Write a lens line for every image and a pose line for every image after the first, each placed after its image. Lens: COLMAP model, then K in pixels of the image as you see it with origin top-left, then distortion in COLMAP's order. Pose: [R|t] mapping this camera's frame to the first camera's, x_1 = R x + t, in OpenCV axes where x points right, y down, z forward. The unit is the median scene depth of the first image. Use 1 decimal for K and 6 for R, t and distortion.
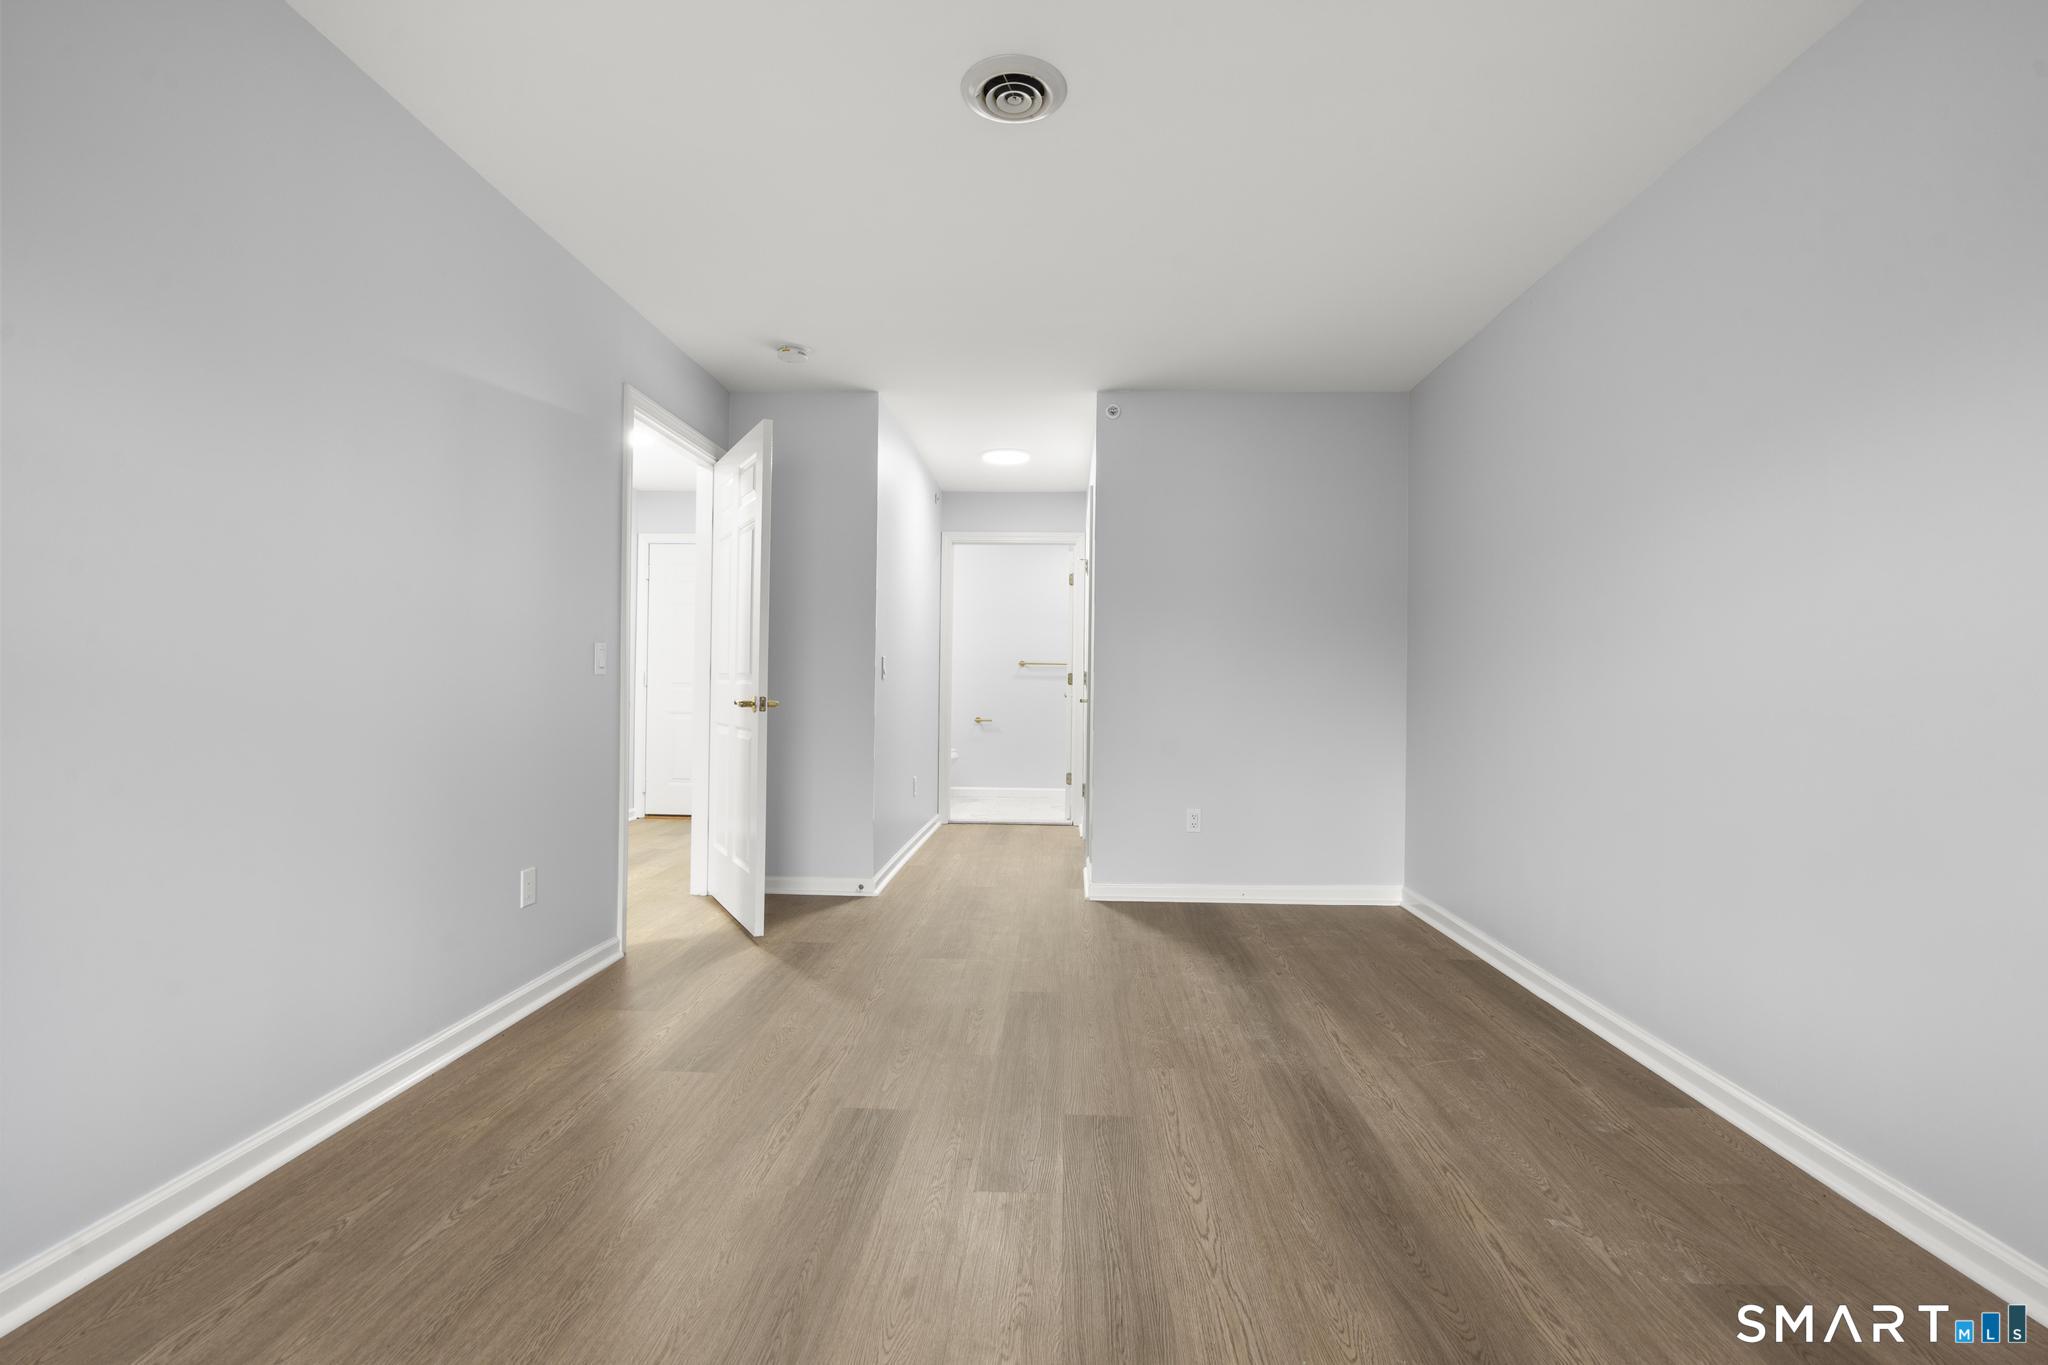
lens RADIAL K [[915.4, 0, 1031.8], [0, 915.4, 687.4], [0, 0, 1]] dist [-0.012376, 0.006283]
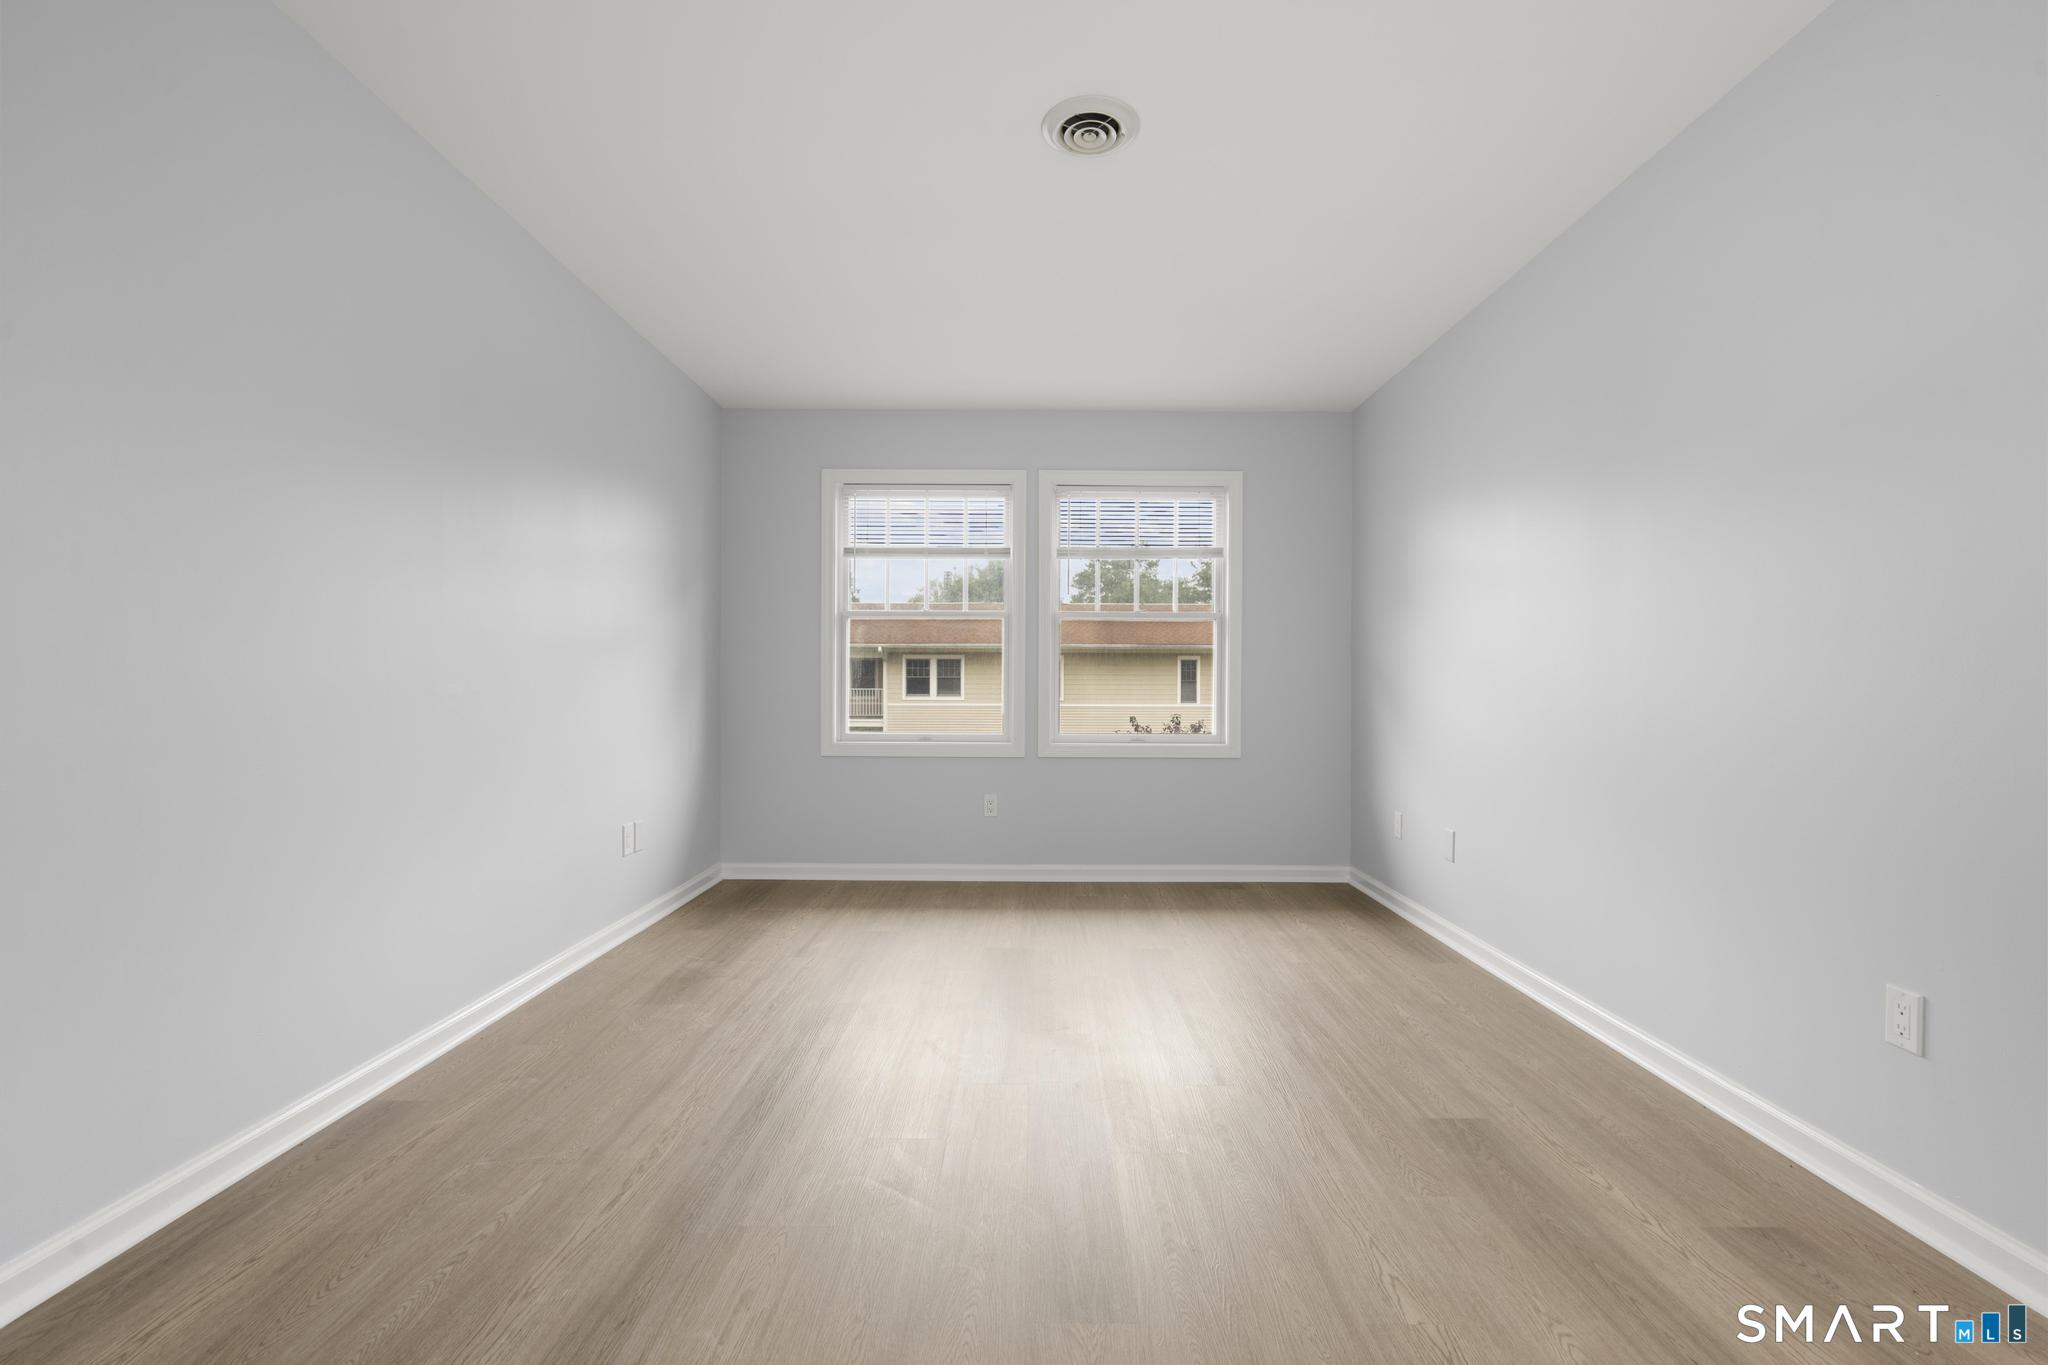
lens RADIAL K [[915.4, 0, 1031.8], [0, 915.4, 687.4], [0, 0, 1]] dist [-0.012376, 0.006283]
pose [[-0.999310, -0.015847, -0.033590, 0.065667], [-0.015840, 0.999874, -0.000469, 0.006855], [0.033593, 0.000063, -0.999436, 1.838832]]
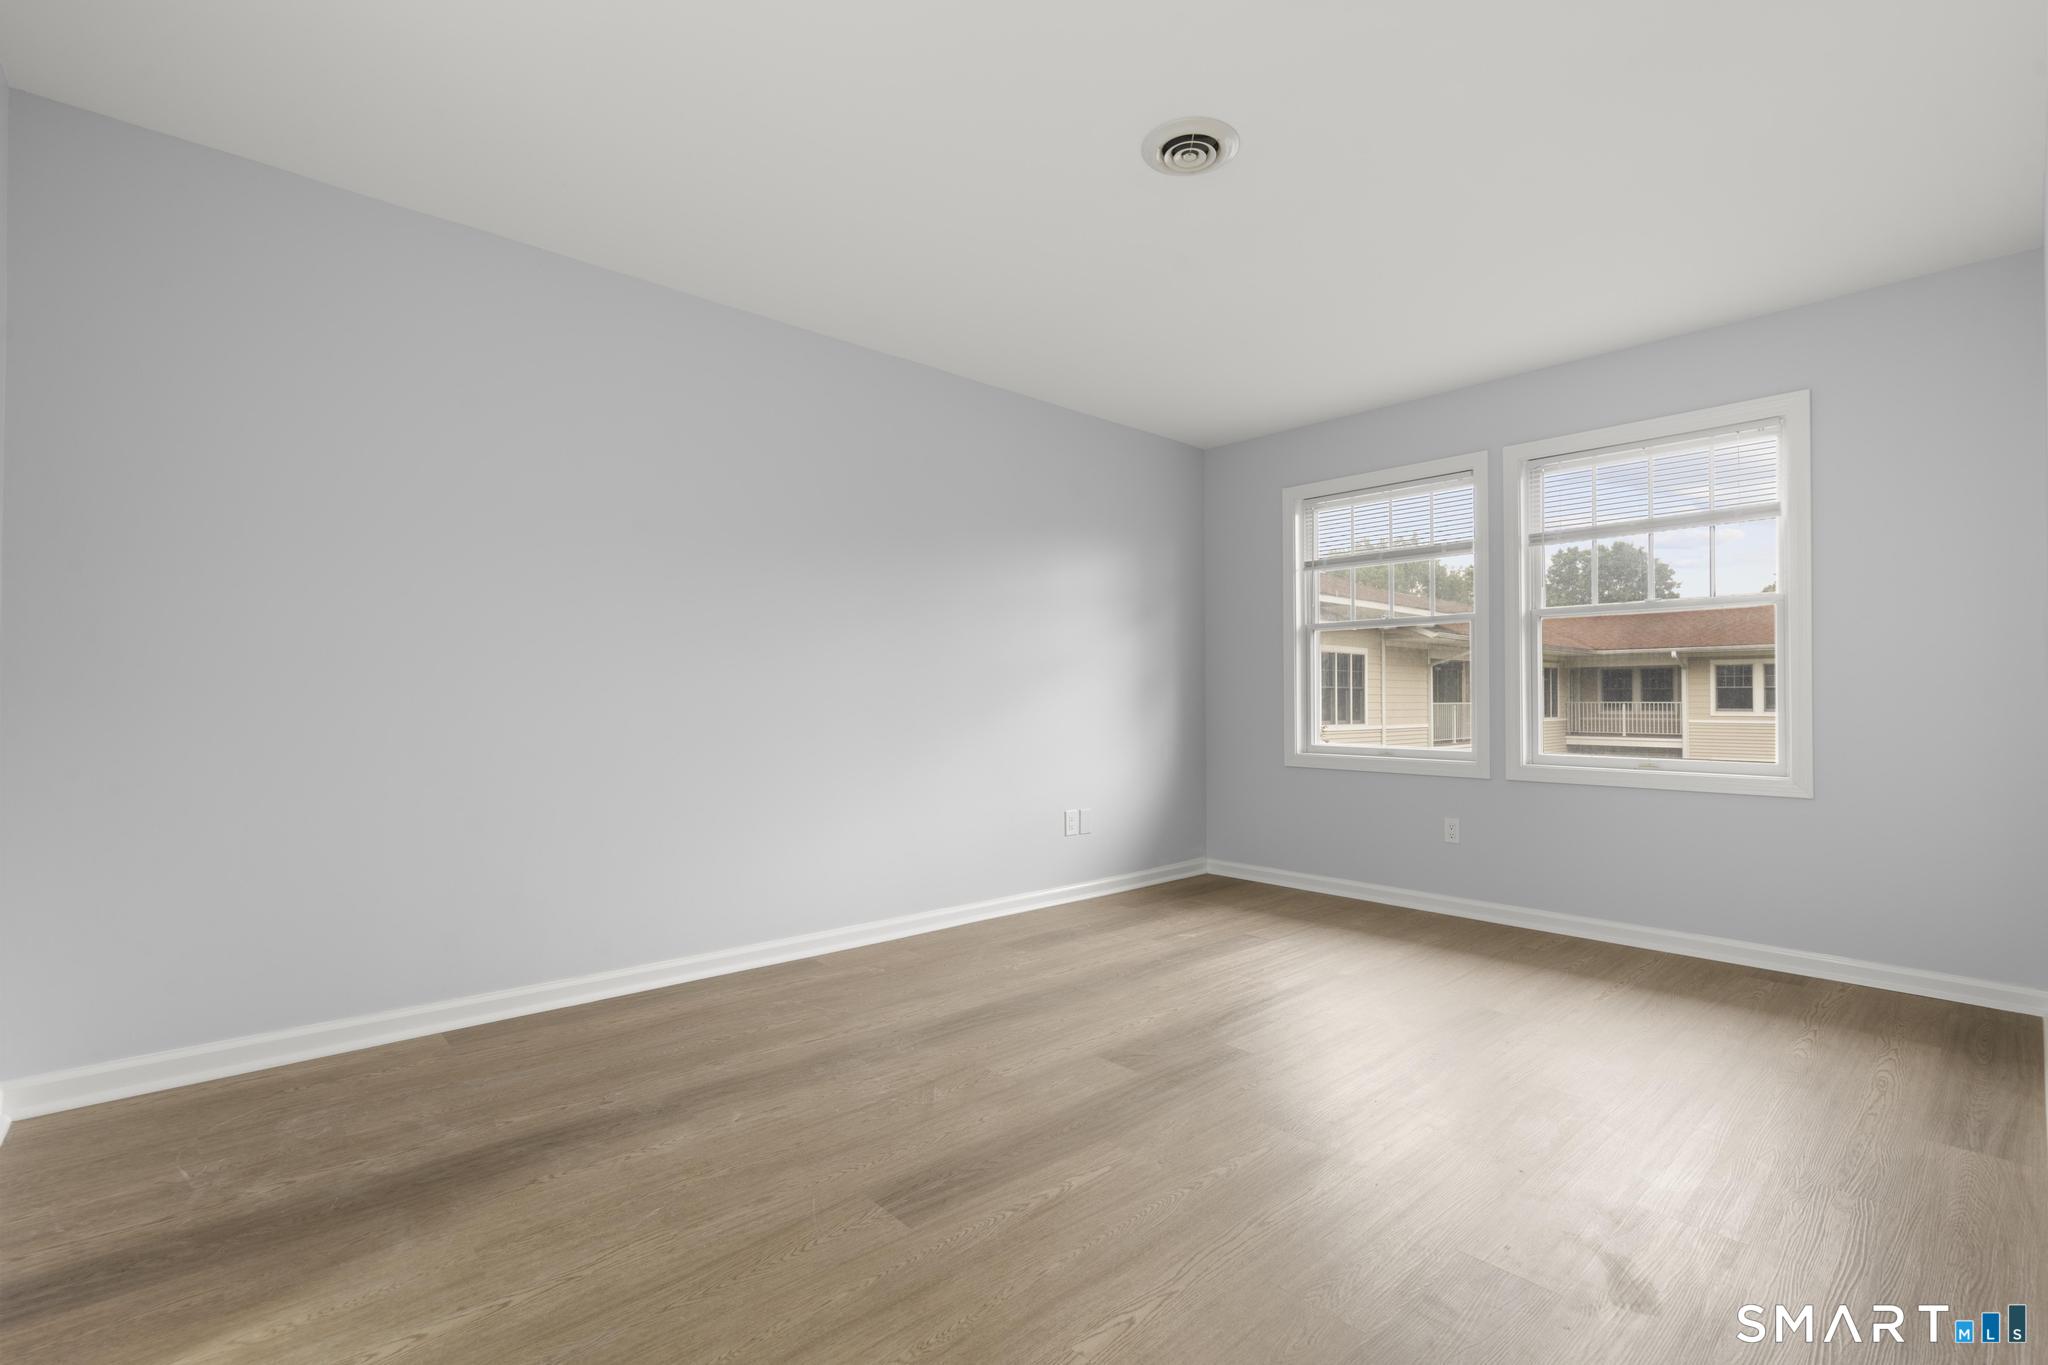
lens RADIAL K [[915.4, 0, 1031.8], [0, 915.4, 687.4], [0, 0, 1]] dist [-0.012376, 0.006283]
pose [[-0.699370, -0.002492, 0.714756, -0.598119], [-0.008721, 0.999949, -0.005047, 0.001090], [-0.714707, -0.009763, -0.699356, 1.681567]]
